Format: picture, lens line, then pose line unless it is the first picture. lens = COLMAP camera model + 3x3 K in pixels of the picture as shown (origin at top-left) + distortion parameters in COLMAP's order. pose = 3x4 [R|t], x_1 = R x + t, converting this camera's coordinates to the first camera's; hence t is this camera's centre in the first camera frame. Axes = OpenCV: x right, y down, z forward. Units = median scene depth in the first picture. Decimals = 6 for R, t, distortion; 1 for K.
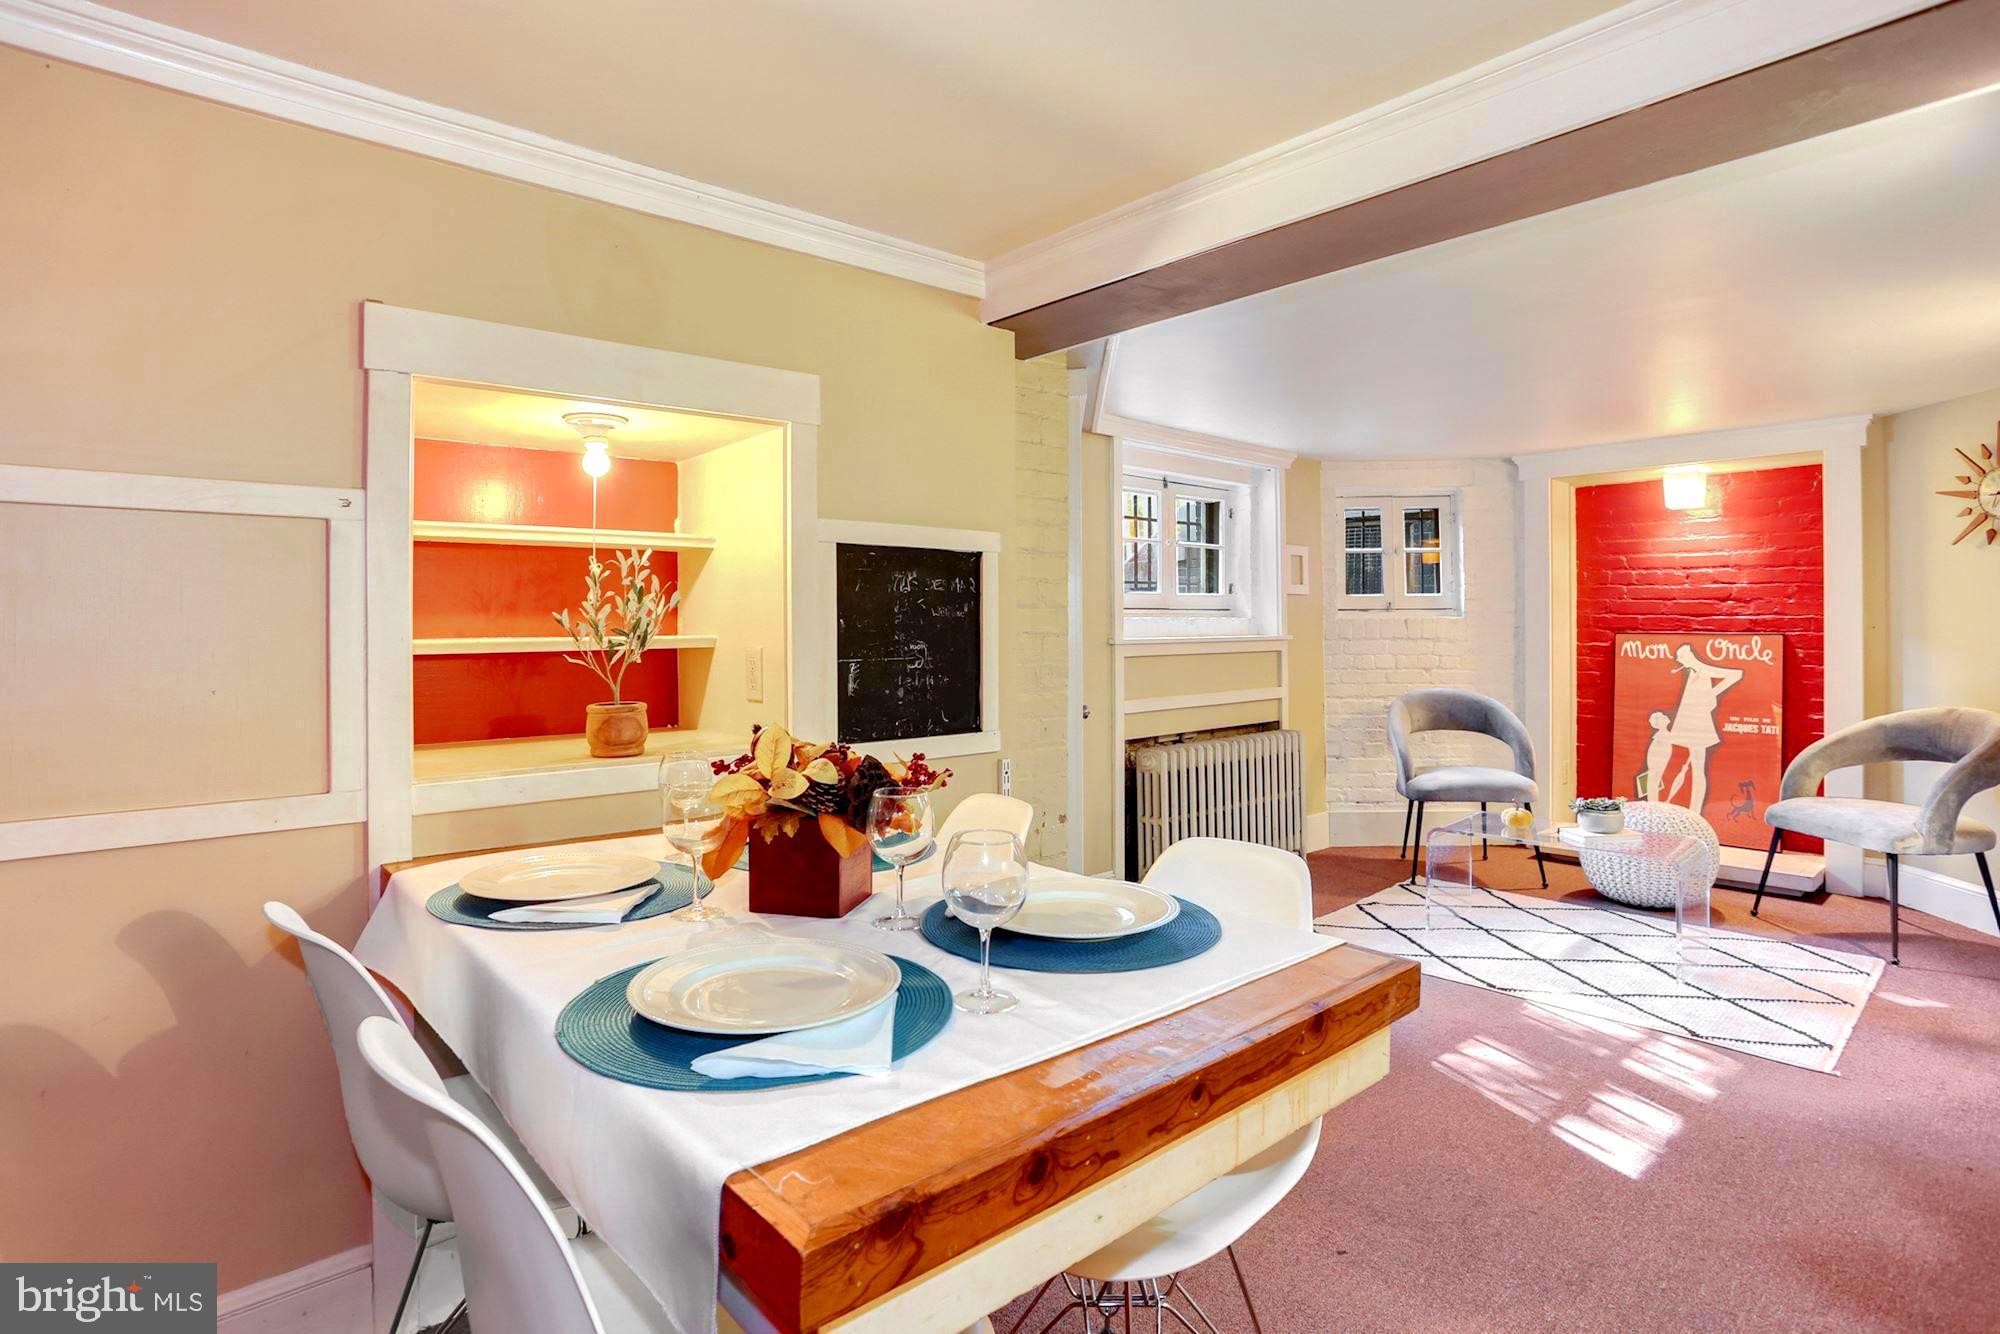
lens RADIAL K [[1020.6, 0, 995.1], [0, 1020.6, 665.1], [0, 0, 1]] dist [-0.028789, 0.012621]
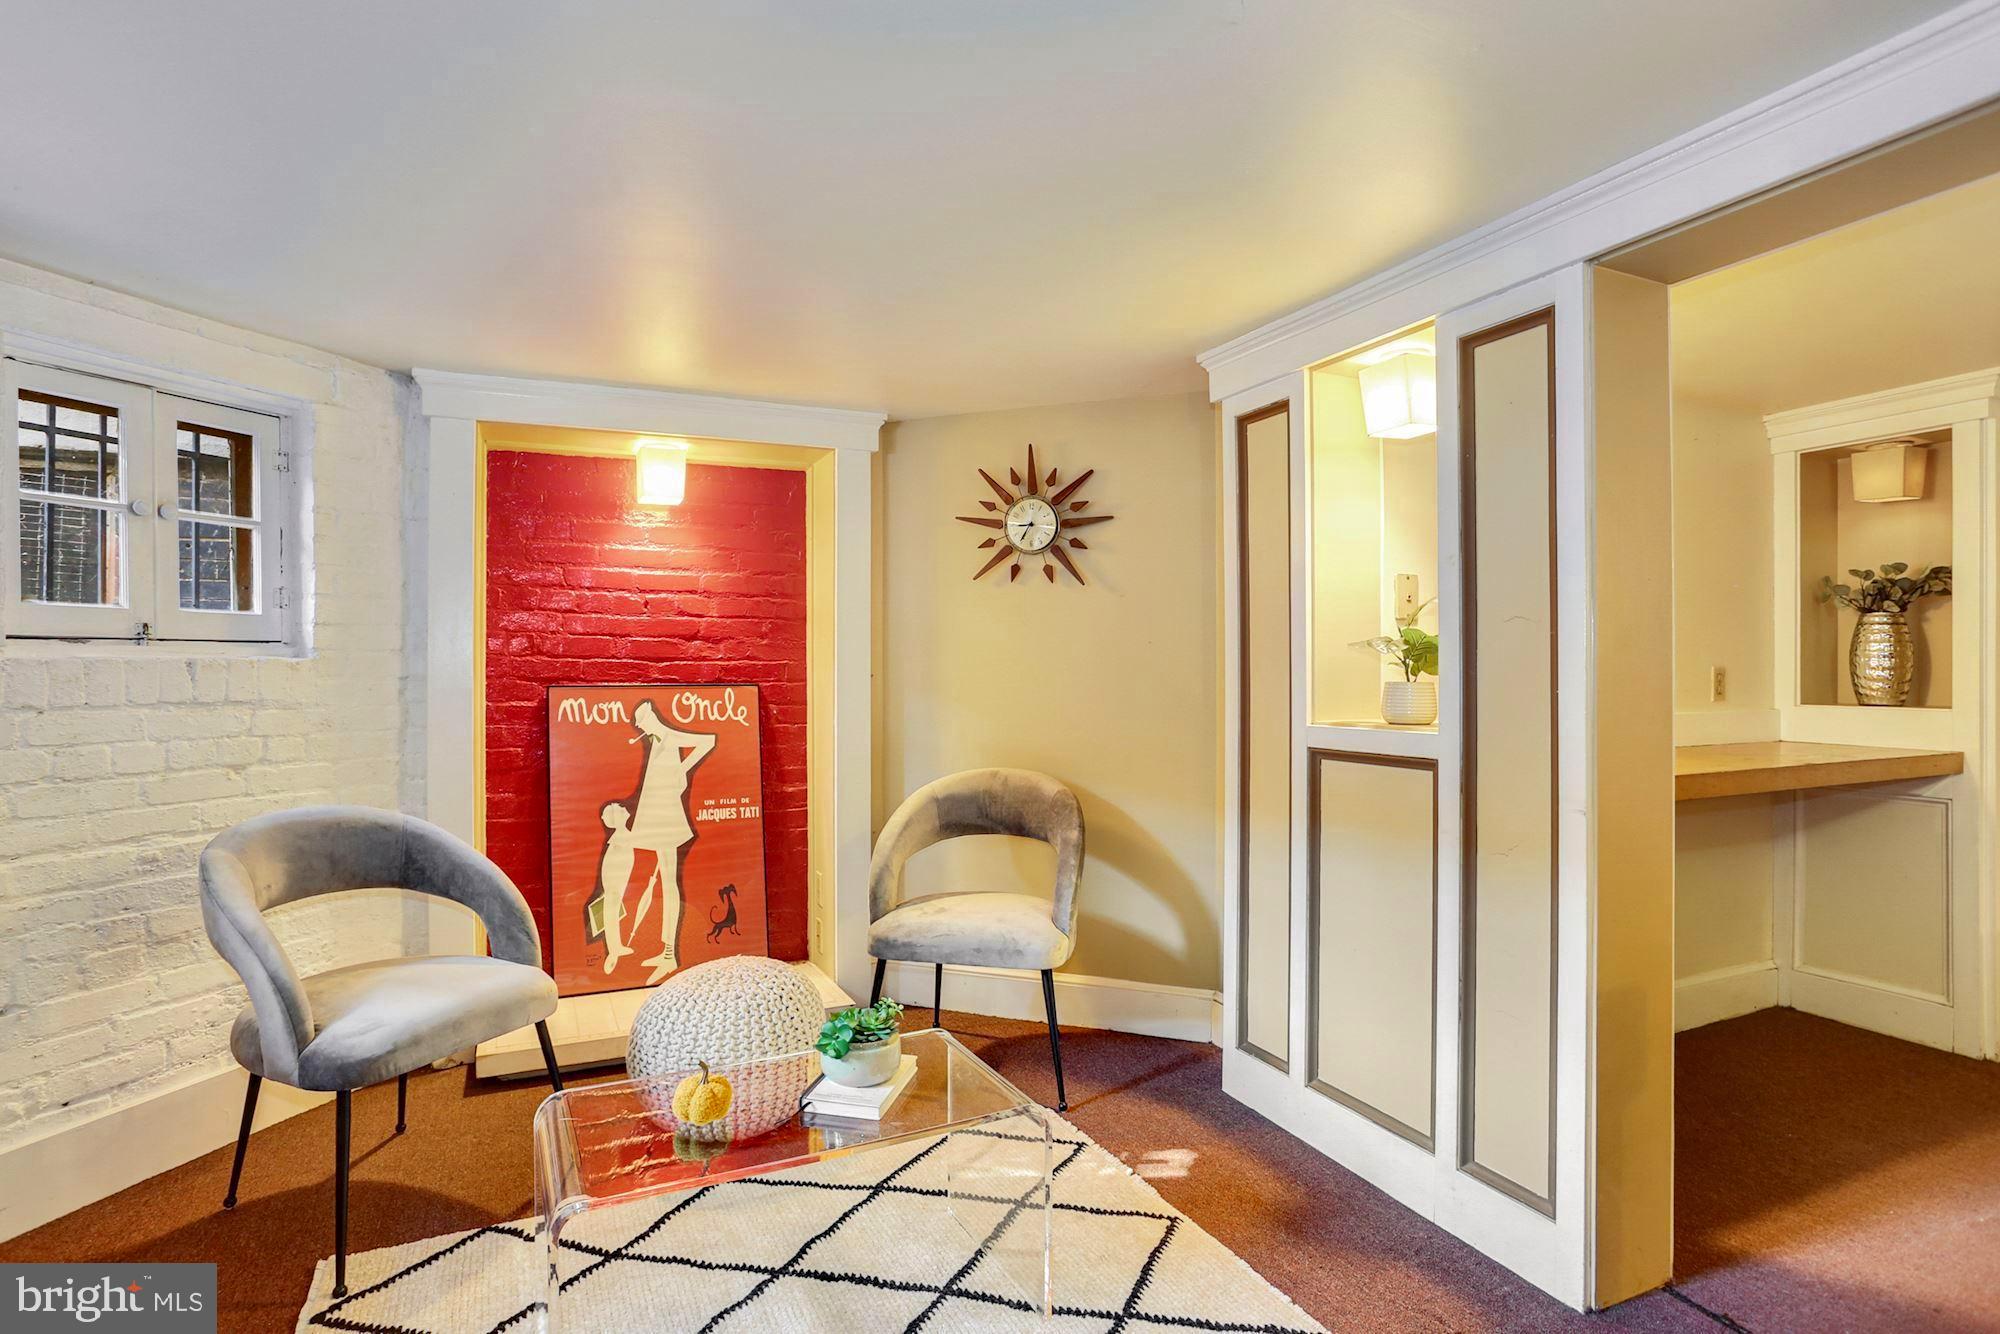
lens RADIAL K [[1020.6, 0, 982.5], [0, 1020.6, 667.0], [0, 0, 1]] dist [-0.028789, 0.012621]
pose [[0.324319, 0.006459, 0.945926, 0.101012], [0.037573, 0.999100, -0.019704, -0.021992], [-0.945201, 0.041931, 0.323785, 0.564641]]
